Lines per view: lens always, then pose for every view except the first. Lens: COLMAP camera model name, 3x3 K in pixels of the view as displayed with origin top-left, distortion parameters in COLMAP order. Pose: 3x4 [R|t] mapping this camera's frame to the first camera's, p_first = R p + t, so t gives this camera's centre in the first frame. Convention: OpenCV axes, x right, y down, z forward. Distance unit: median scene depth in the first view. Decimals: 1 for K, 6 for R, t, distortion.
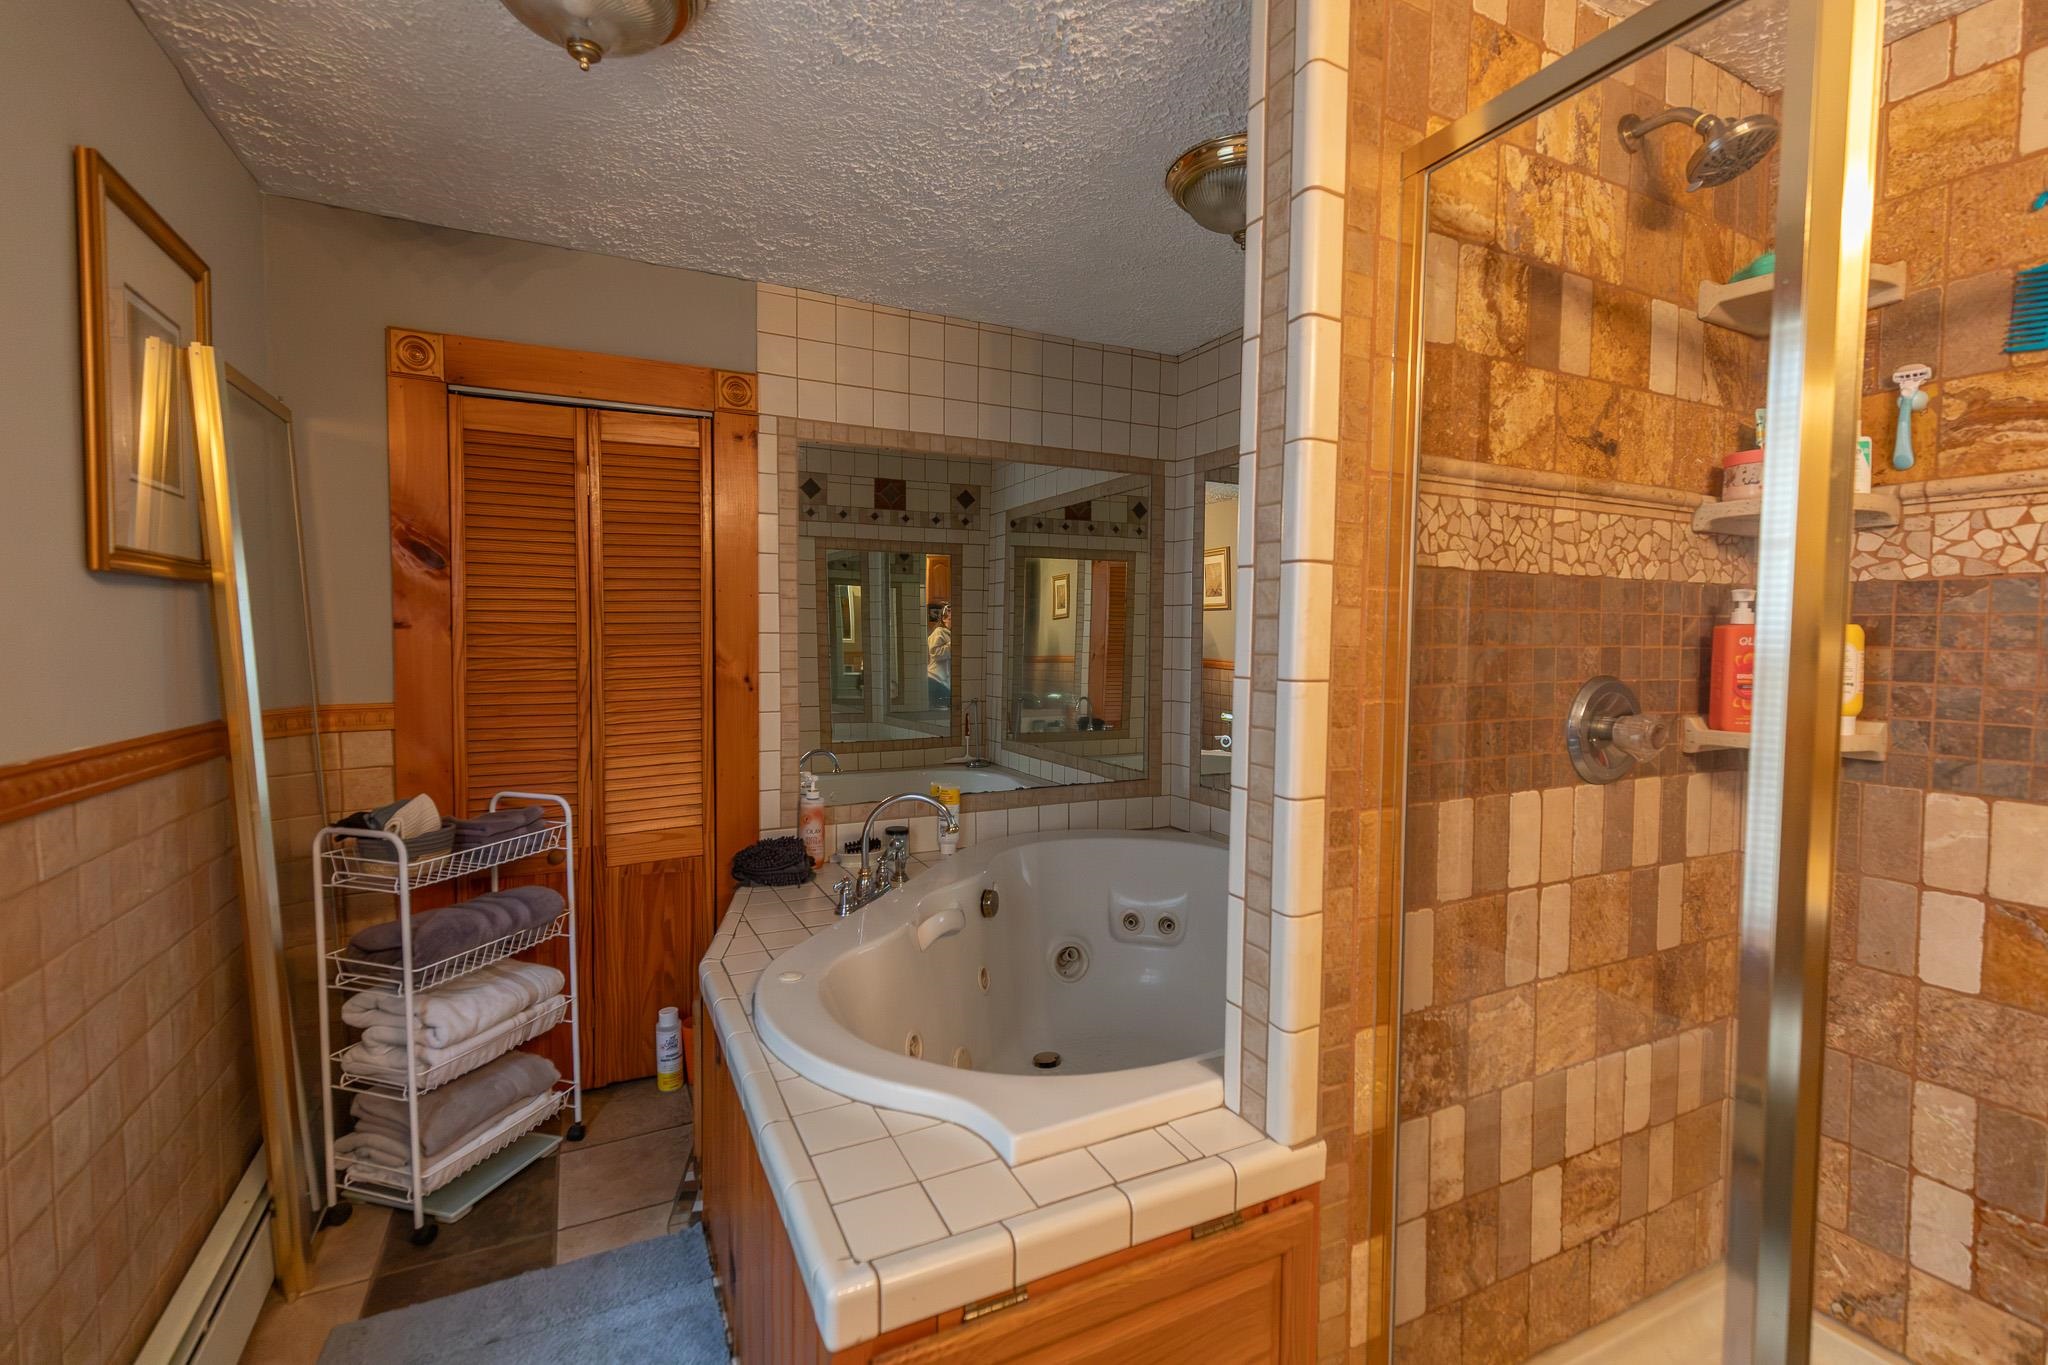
lens RADIAL K [[910.5, 0, 1027.0], [0, 910.5, 678.5], [0, 0, 1]] dist [0.007751, -0.002243]
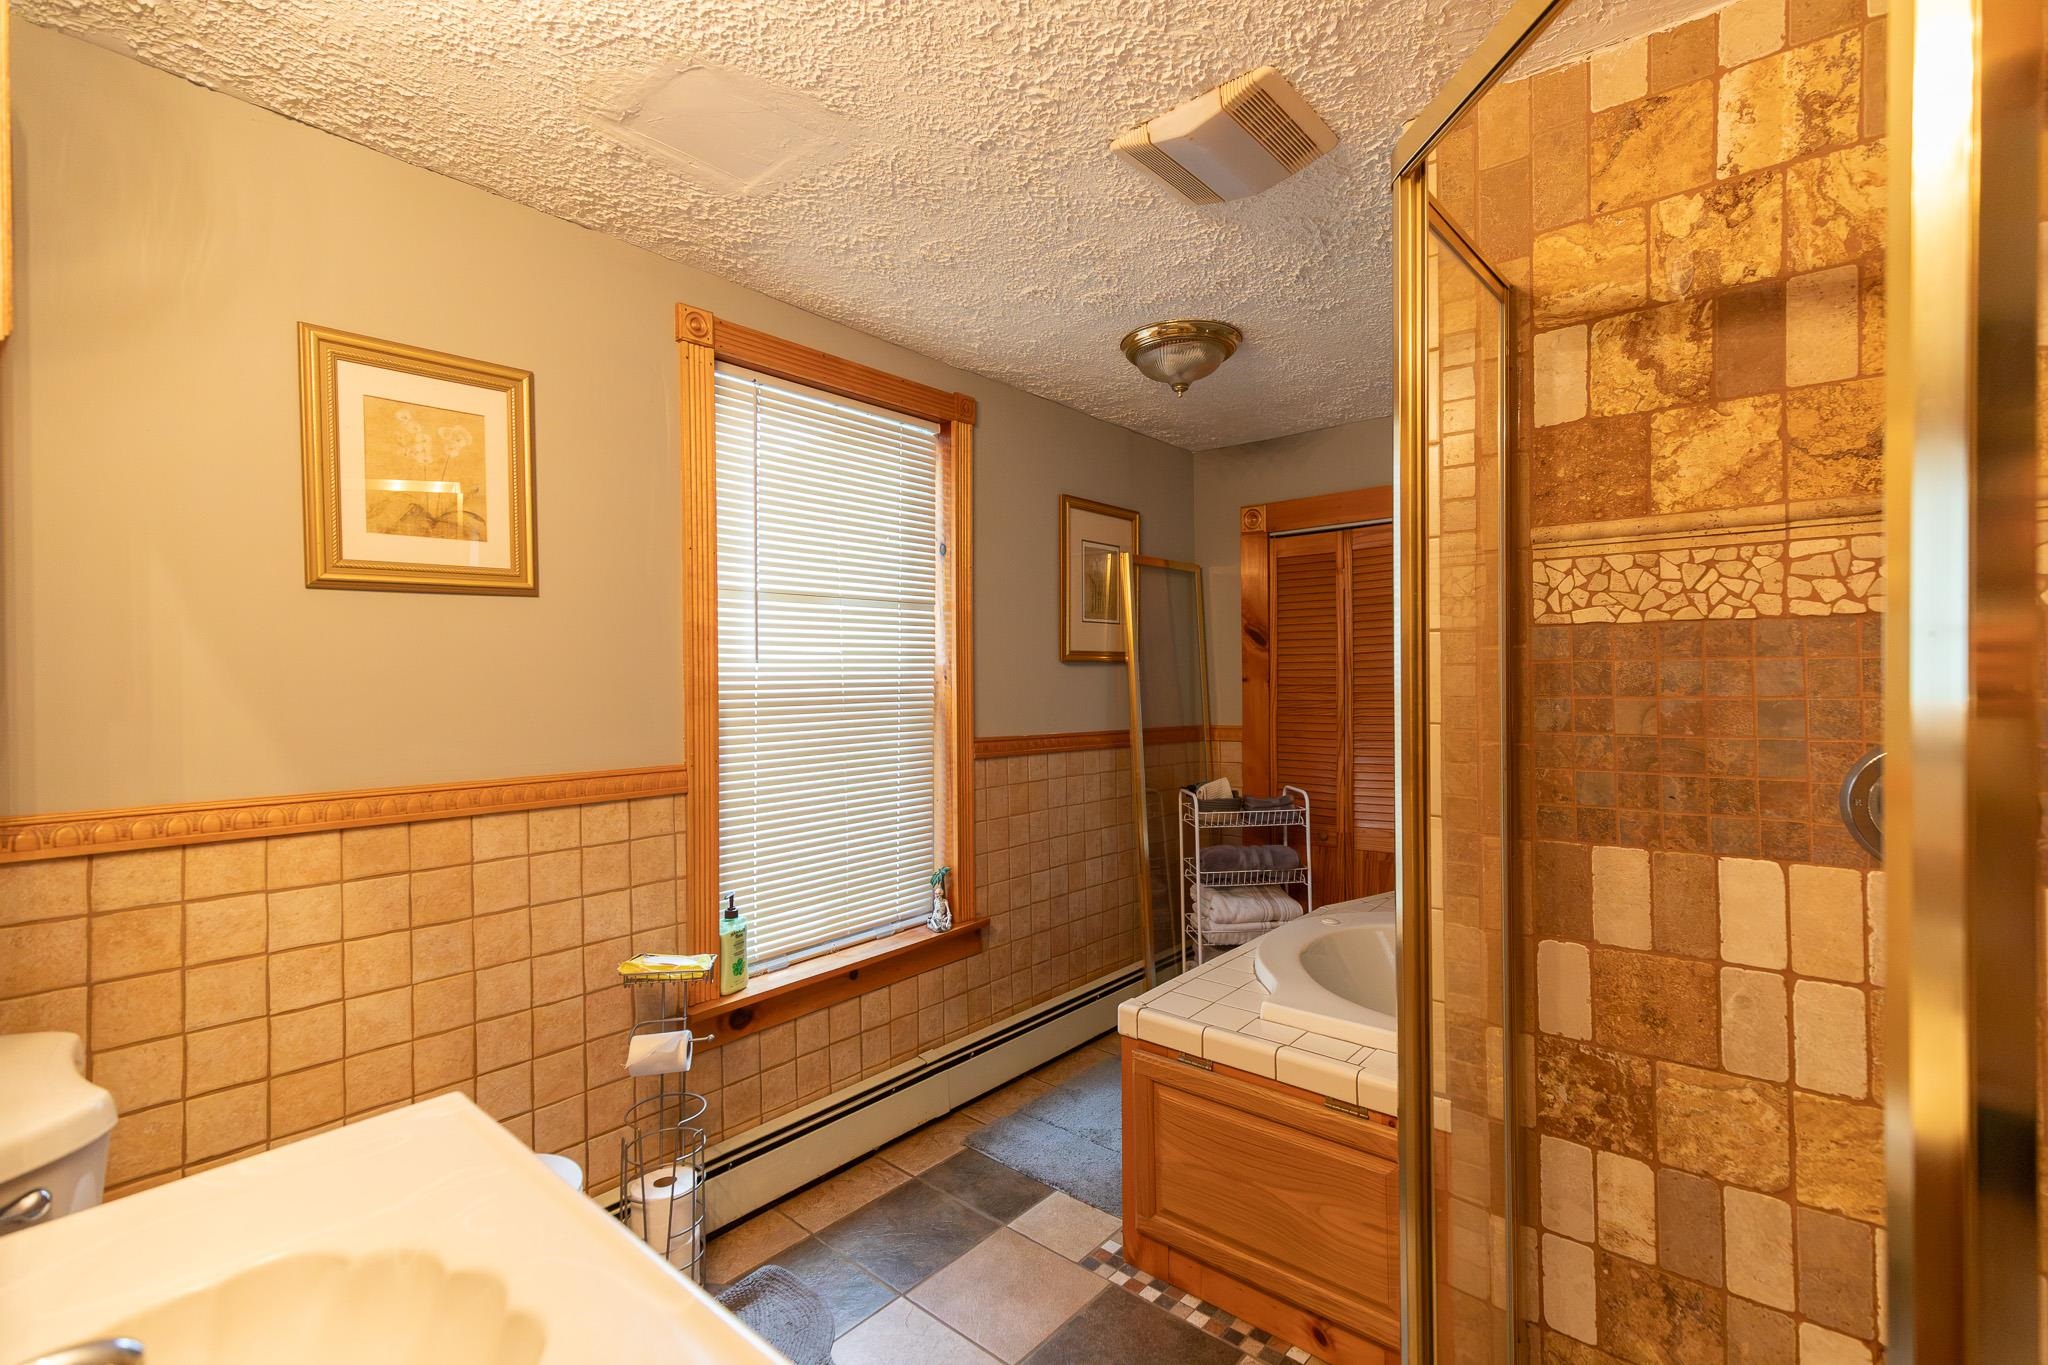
lens RADIAL K [[910.5, 0, 1039.3], [0, 910.5, 683.8], [0, 0, 1]] dist [0.007751, -0.002243]
pose [[0.385502, -0.004867, -0.922694, 1.138642], [-0.034620, 0.999206, -0.019734, -0.007340], [0.922057, 0.039551, 0.385027, -0.000498]]
